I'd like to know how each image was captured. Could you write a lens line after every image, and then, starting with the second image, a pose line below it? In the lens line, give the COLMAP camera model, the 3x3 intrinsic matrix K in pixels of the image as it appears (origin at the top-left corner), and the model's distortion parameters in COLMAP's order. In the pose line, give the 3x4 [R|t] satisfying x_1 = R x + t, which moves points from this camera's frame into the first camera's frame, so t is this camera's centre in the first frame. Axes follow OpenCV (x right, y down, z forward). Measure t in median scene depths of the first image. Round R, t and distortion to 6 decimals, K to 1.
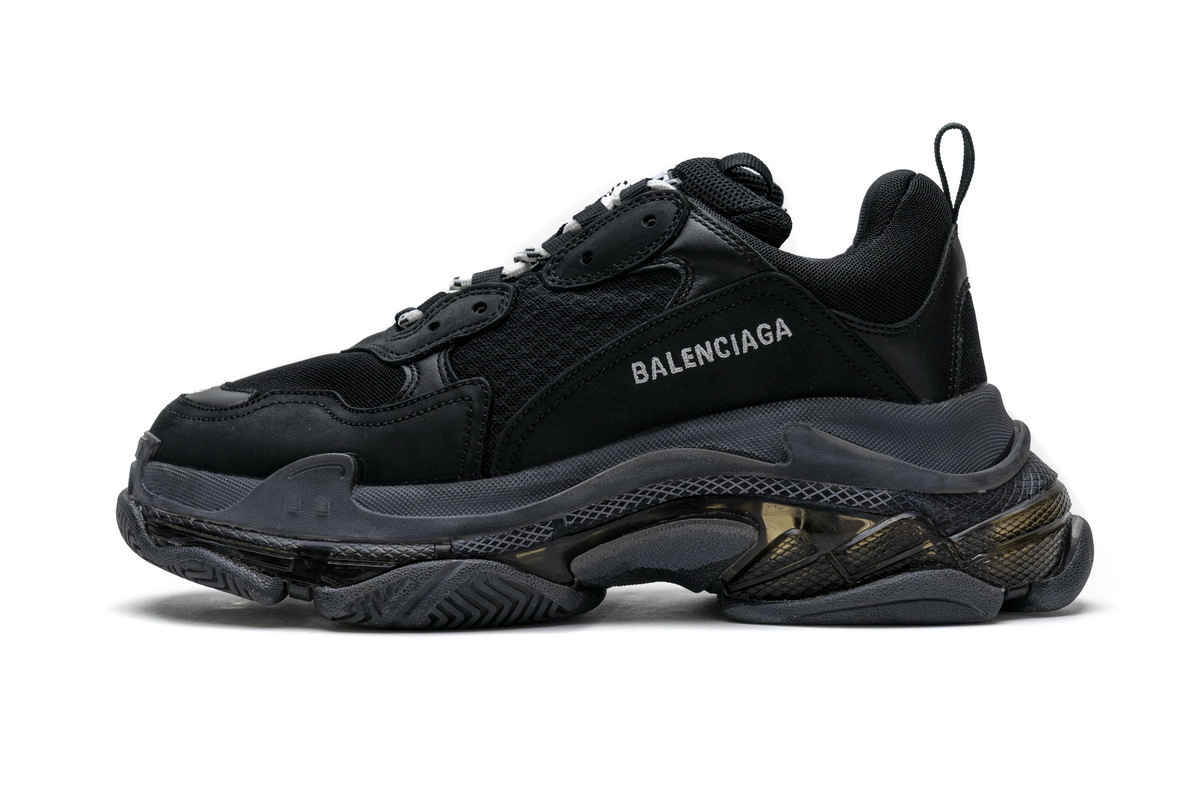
lens RADIAL K [[2157.0, 0, 602.6], [0, 2157.0, 400.8], [0, 0, 1]] dist [0.017252, 0.000000]
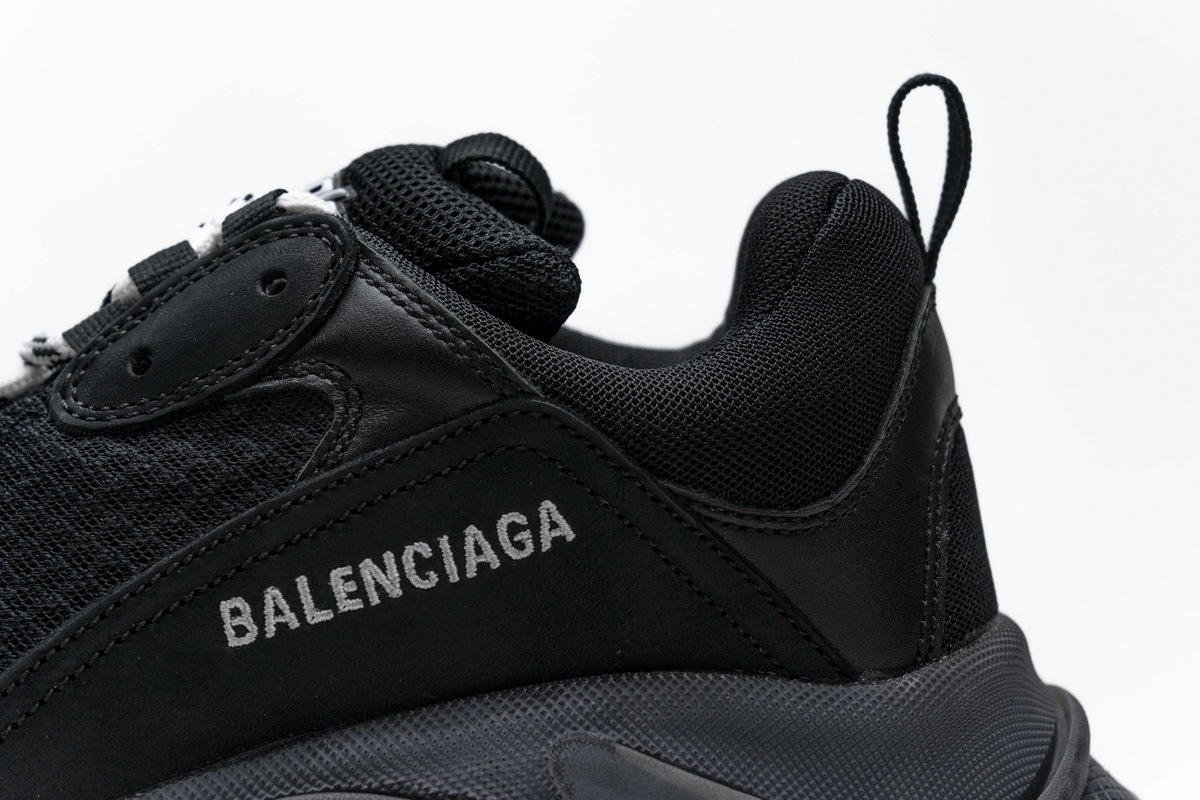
lens RADIAL K [[2401.7, 0, 604.8], [0, 2401.7, 401.4], [0, 0, 1]] dist [-0.000016, 0.000000]
pose [[0.999546, -0.003431, 0.029926, 0.078690], [0.003492, 0.999992, -0.001967, -0.057742], [-0.029919, 0.002071, 0.999550, 0.493005]]
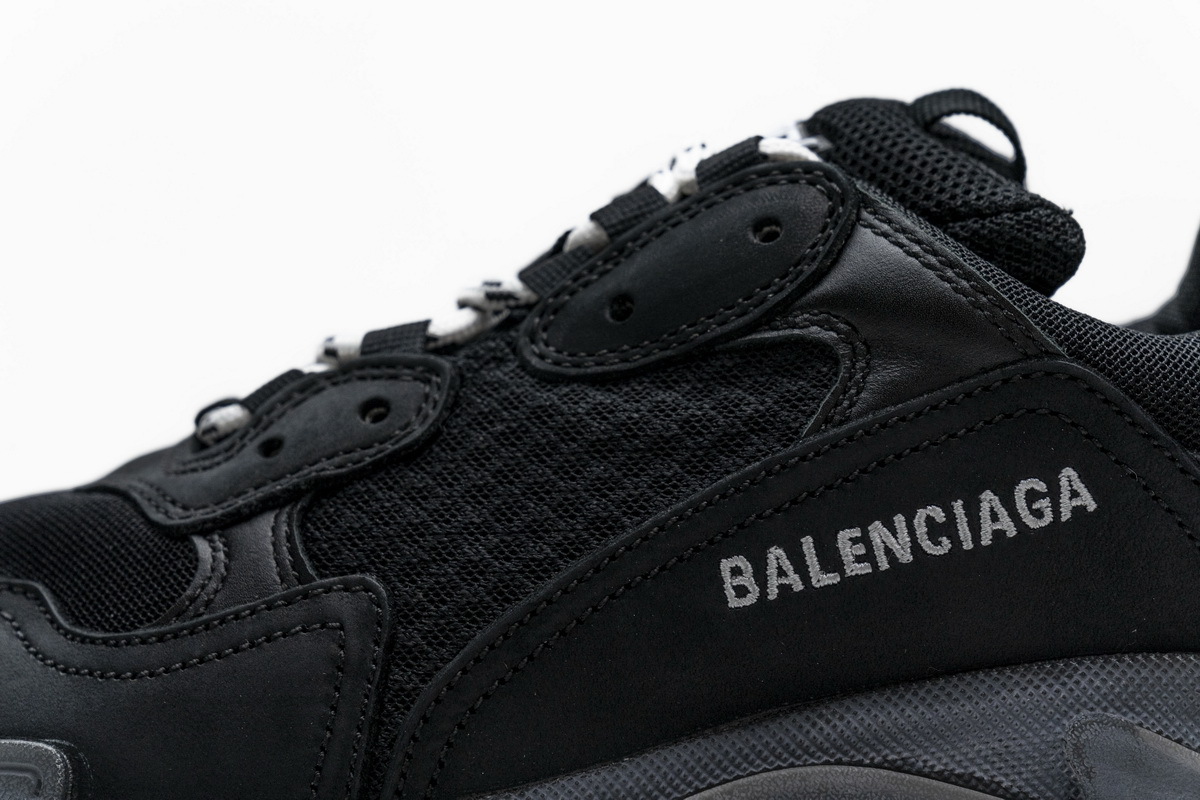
lens RADIAL K [[2401.7, 0, 592.5], [0, 2401.7, 393.5], [0, 0, 1]] dist [-0.000016, 0.000000]
pose [[0.999137, 0.038024, 0.016731, -0.021159], [-0.037750, 0.999153, -0.016388, -0.041367], [-0.017339, 0.015742, 0.999726, 0.520568]]
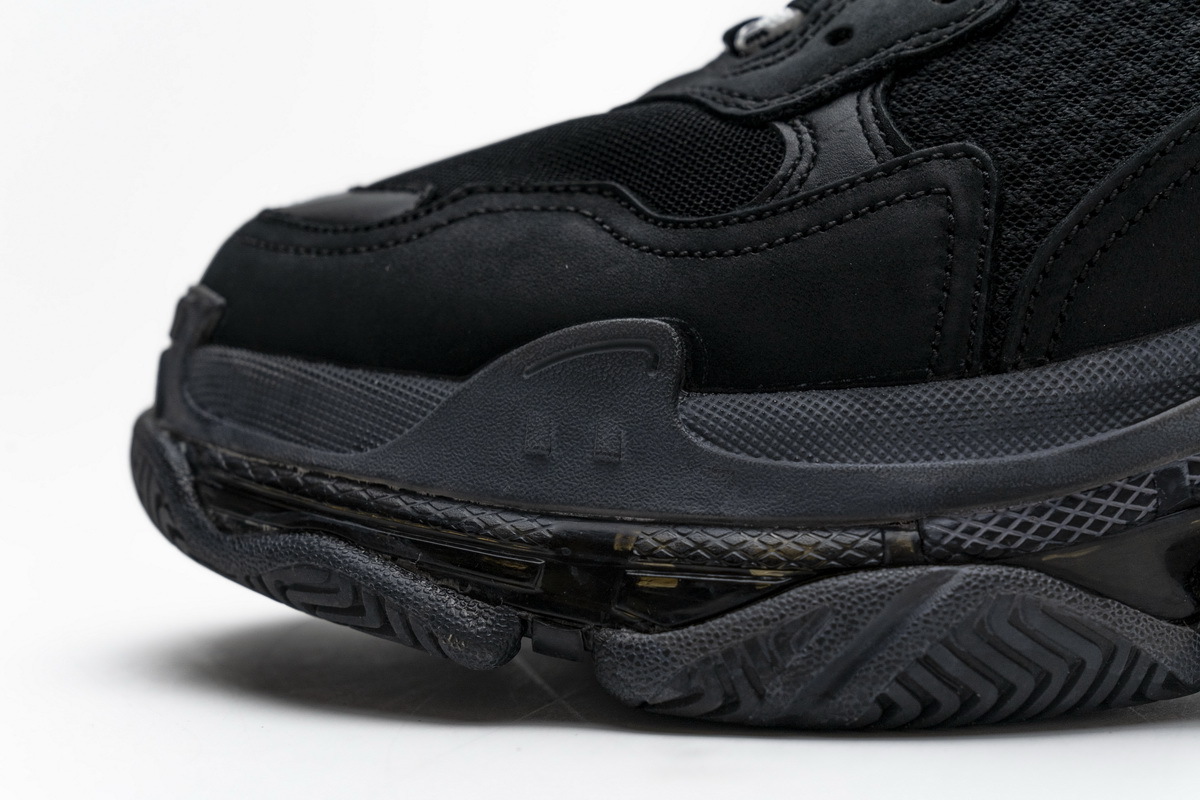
lens RADIAL K [[2401.7, 0, 602.7], [0, 2401.7, 409.1], [0, 0, 1]] dist [-0.000016, 0.000000]
pose [[0.999800, -0.002539, -0.019837, -0.121017], [0.003096, 0.999601, 0.028078, 0.029073], [0.019758, -0.028134, 0.999409, 0.520007]]
